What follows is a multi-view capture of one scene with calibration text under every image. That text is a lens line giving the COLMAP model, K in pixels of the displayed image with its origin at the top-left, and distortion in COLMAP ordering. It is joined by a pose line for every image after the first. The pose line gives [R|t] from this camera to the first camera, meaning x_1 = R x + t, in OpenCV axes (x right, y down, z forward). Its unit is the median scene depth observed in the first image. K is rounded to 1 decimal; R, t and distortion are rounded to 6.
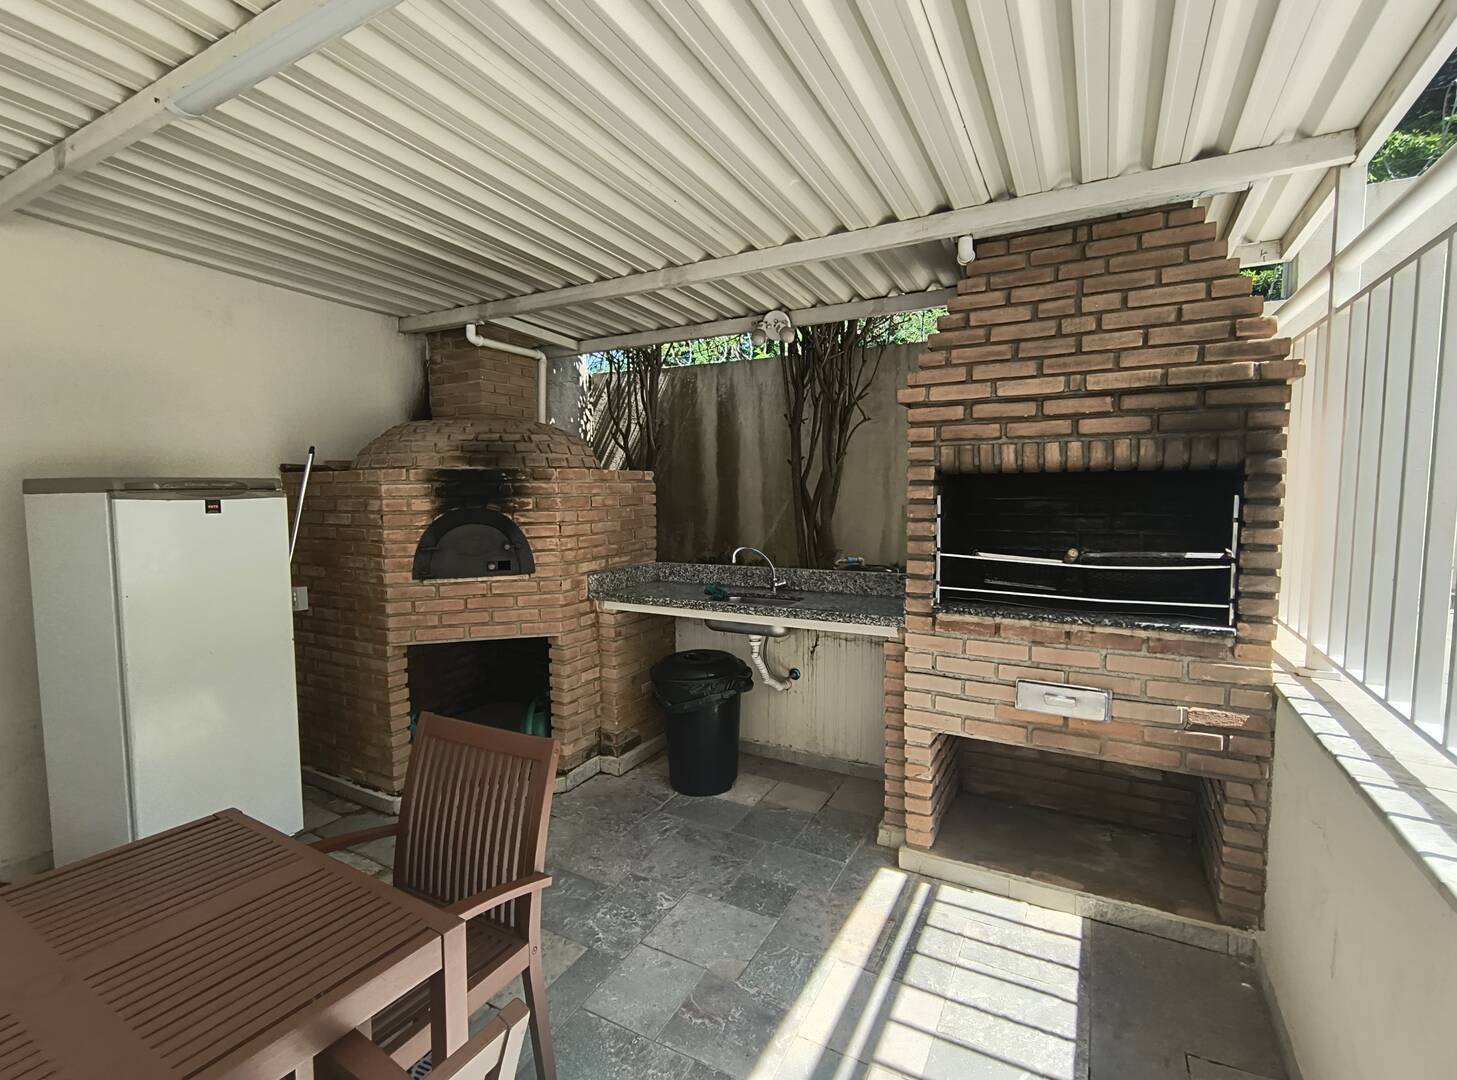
lens RADIAL K [[677.7, 0, 728.5], [0, 677.7, 540.0], [0, 0, 1]] dist [-0.002876, -0.000226]
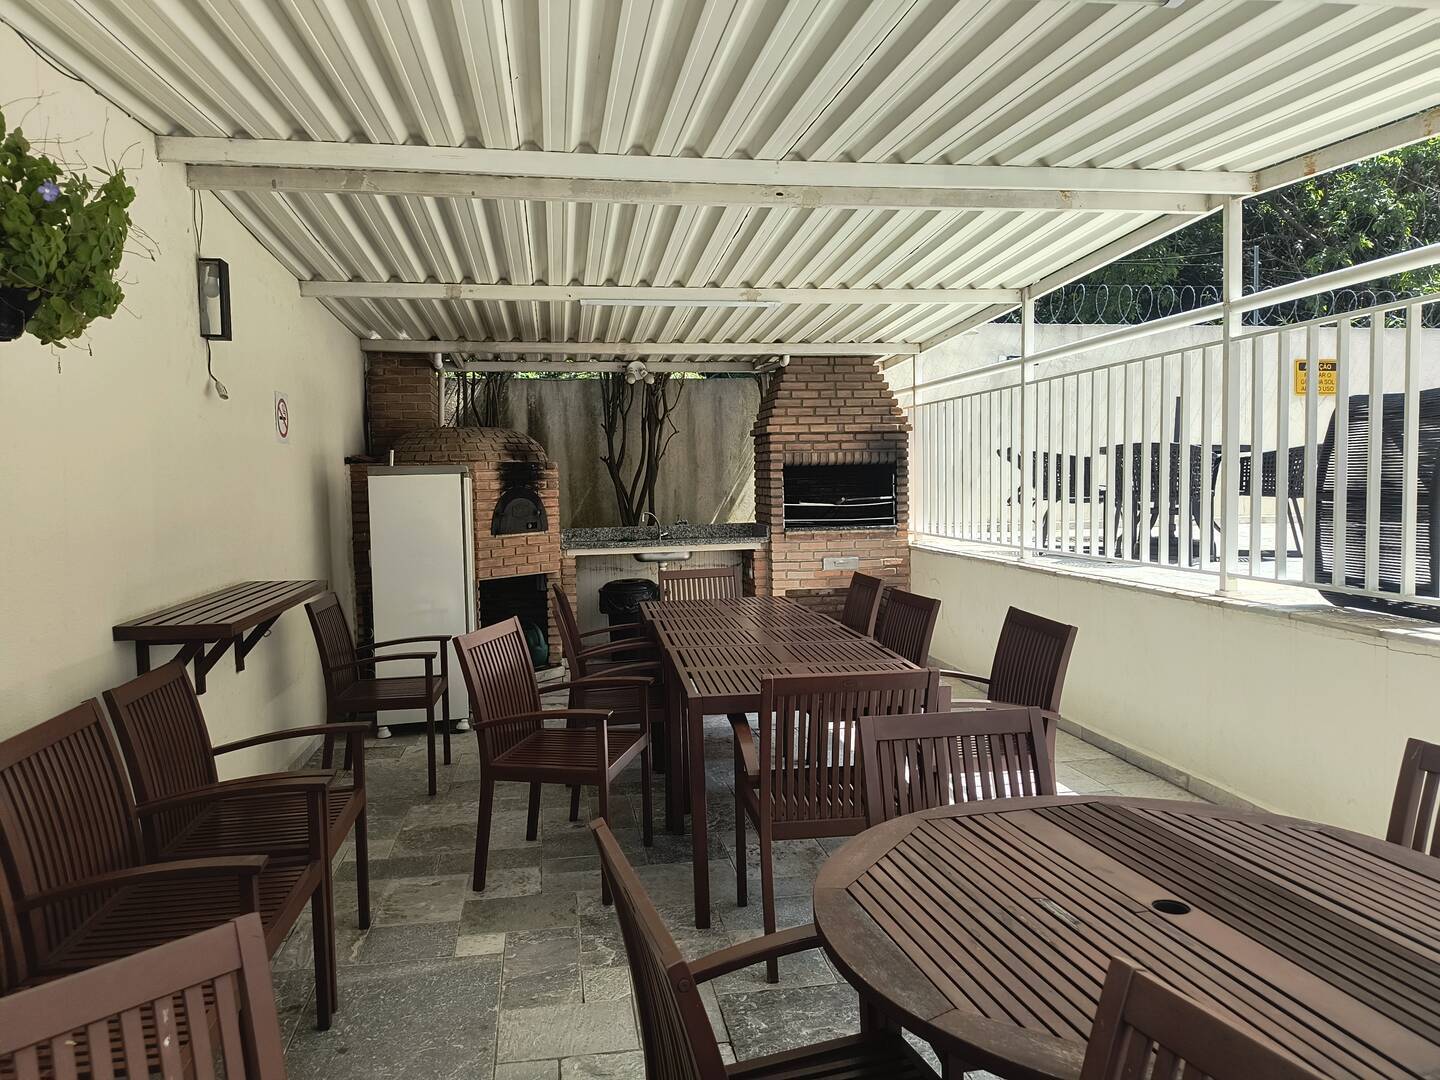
lens RADIAL K [[983.1, 0, 720.0], [0, 983.1, 540.0], [0, 0, 1]] dist [0.043605, -0.042280]
pose [[0.784397, -0.042826, 0.618779, -1.807796], [0.060917, 0.998110, -0.008143, 0.150252], [-0.617260, 0.044081, 0.785523, -1.316640]]
